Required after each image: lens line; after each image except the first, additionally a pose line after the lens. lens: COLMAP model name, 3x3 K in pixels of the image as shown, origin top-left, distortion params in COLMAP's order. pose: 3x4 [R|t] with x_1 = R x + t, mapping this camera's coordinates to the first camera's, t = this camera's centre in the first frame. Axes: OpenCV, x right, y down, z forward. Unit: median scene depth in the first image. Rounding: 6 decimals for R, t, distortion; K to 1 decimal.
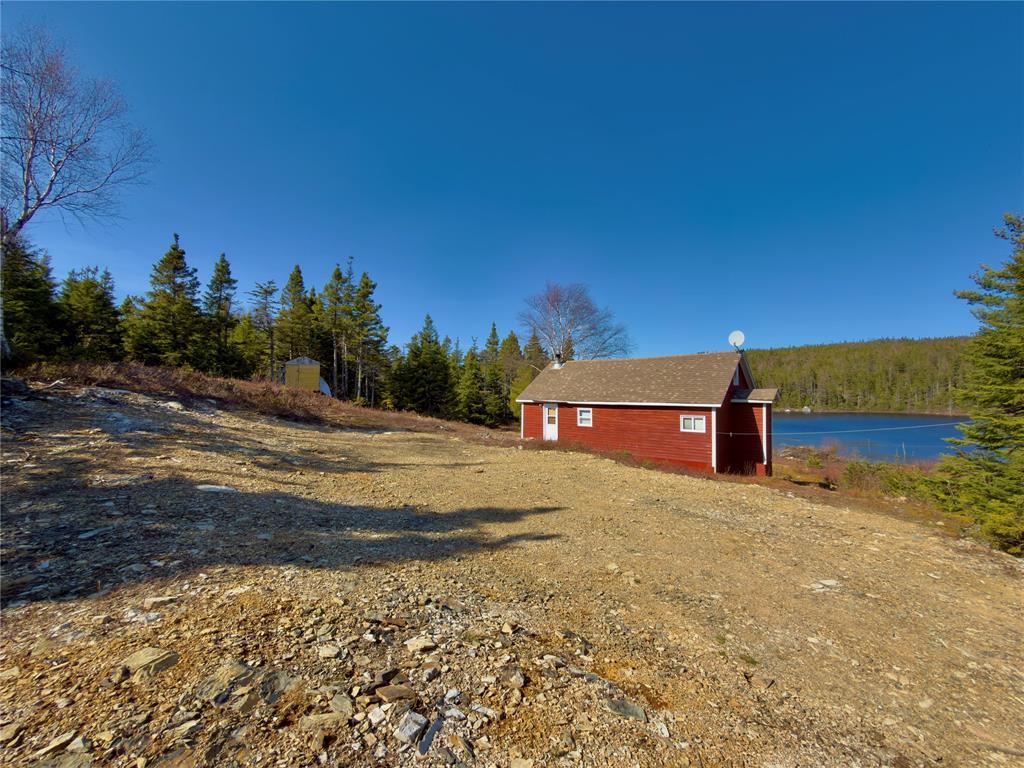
lens RADIAL K [[409.3, 0, 515.7], [0, 409.3, 386.7], [0, 0, 1]] dist [0.000231, 0.000077]
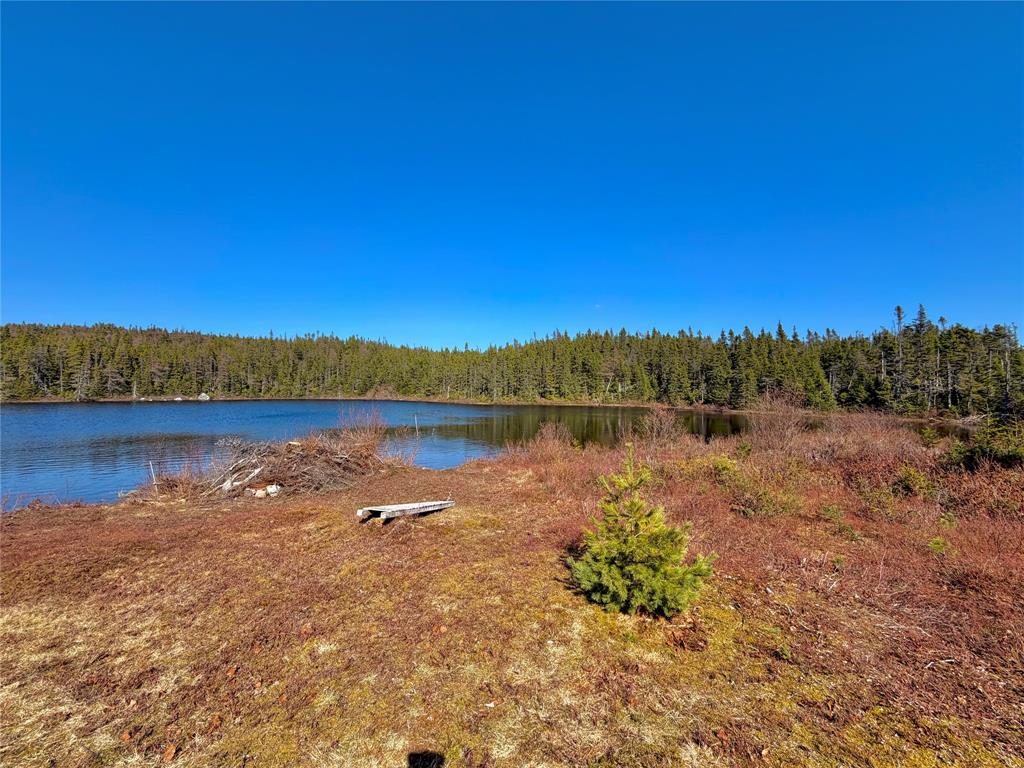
lens RADIAL K [[409.3, 0, 511.6], [0, 409.3, 384.0], [0, 0, 1]] dist [0.000231, 0.000077]
pose [[0.291737, 0.020267, 0.956284, 0.142326], [-0.019009, 0.999701, -0.015388, 0.032998], [-0.956310, -0.013689, 0.292035, 0.224095]]
